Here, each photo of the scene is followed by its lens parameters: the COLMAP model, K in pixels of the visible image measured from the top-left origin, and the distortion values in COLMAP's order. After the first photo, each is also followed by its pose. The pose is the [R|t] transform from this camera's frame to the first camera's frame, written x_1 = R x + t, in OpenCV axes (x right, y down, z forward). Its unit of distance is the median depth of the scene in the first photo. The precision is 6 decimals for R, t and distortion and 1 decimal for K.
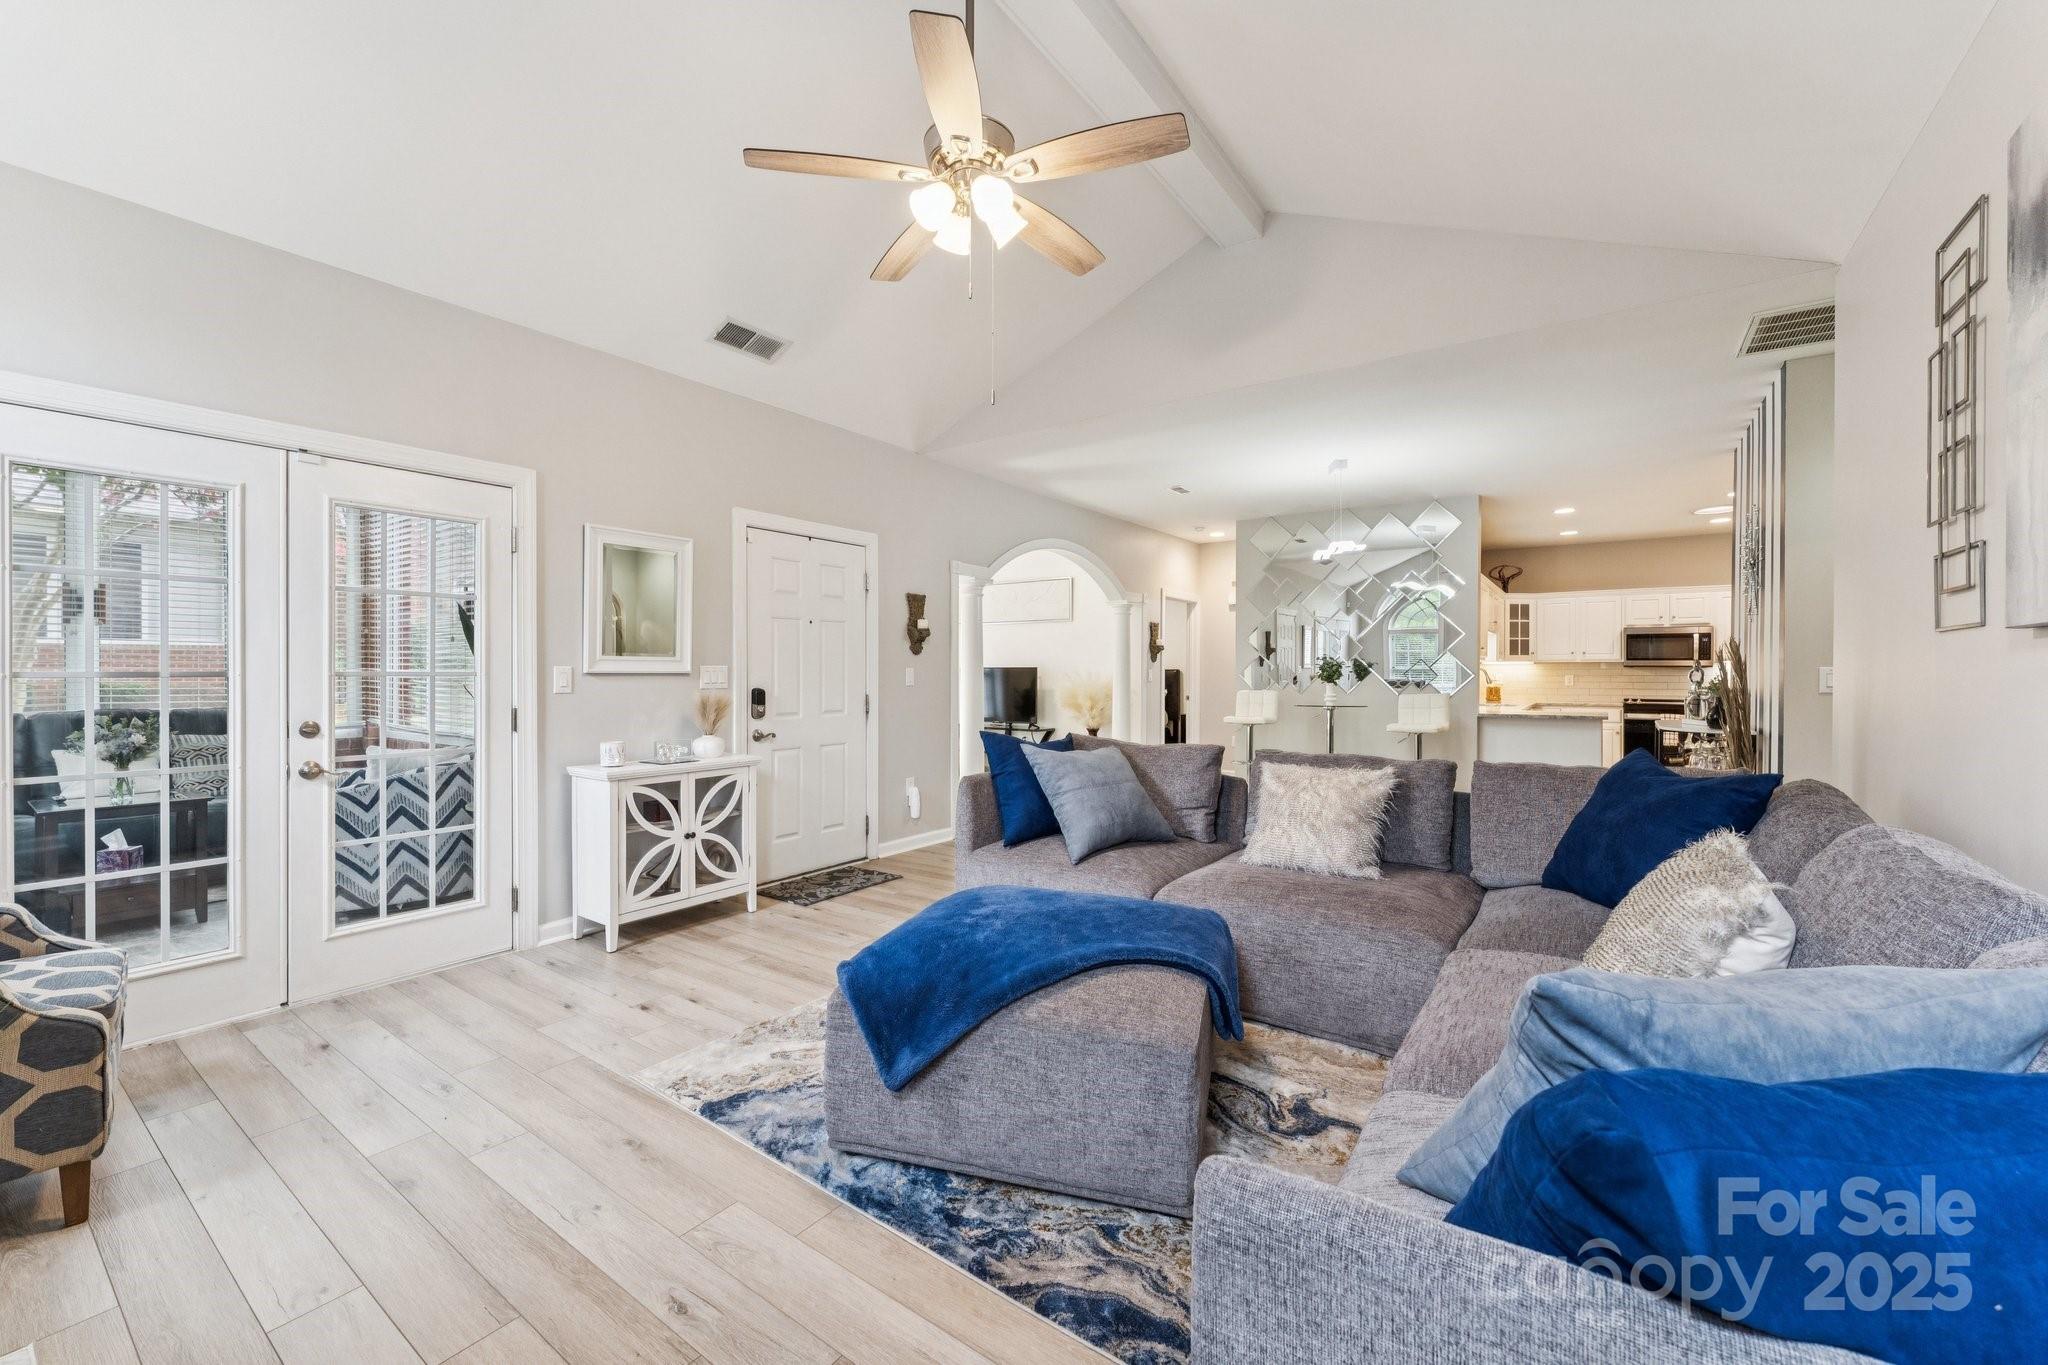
lens RADIAL K [[829.5, 0, 1000.9], [0, 829.5, 675.3], [0, 0, 1]] dist [-0.001710, -0.000078]
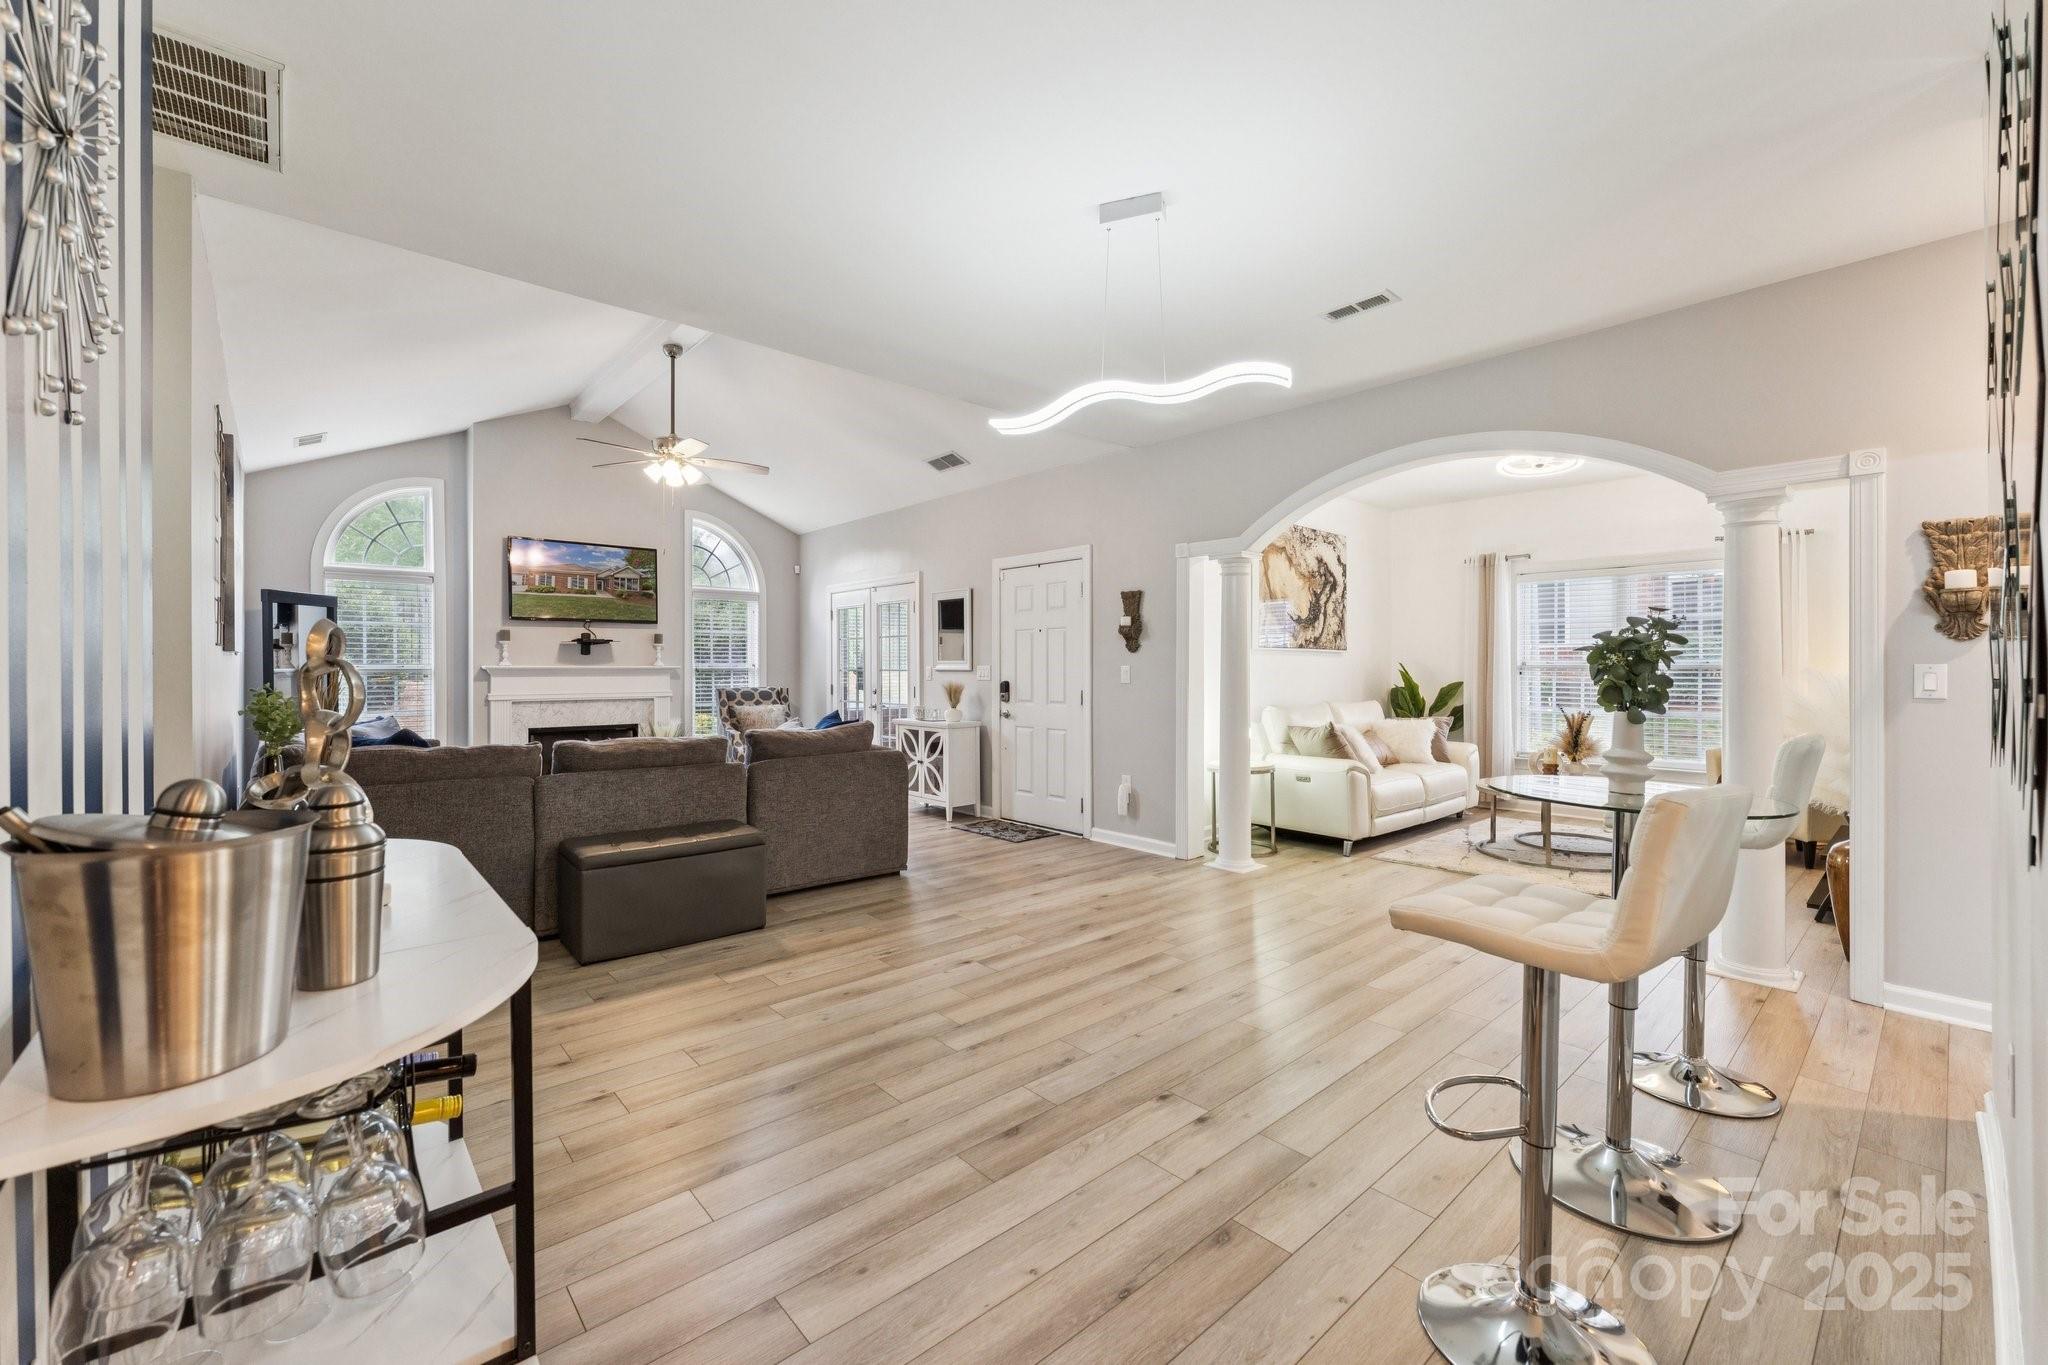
lens RADIAL K [[829.5, 0, 1011.4], [0, 829.5, 664.5], [0, 0, 1]] dist [-0.001710, -0.000078]
pose [[-0.220229, -0.003686, -0.975441, 0.947994], [-0.003017, 0.999991, -0.003098, -0.007377], [0.975444, 0.002261, -0.220238, 1.142147]]
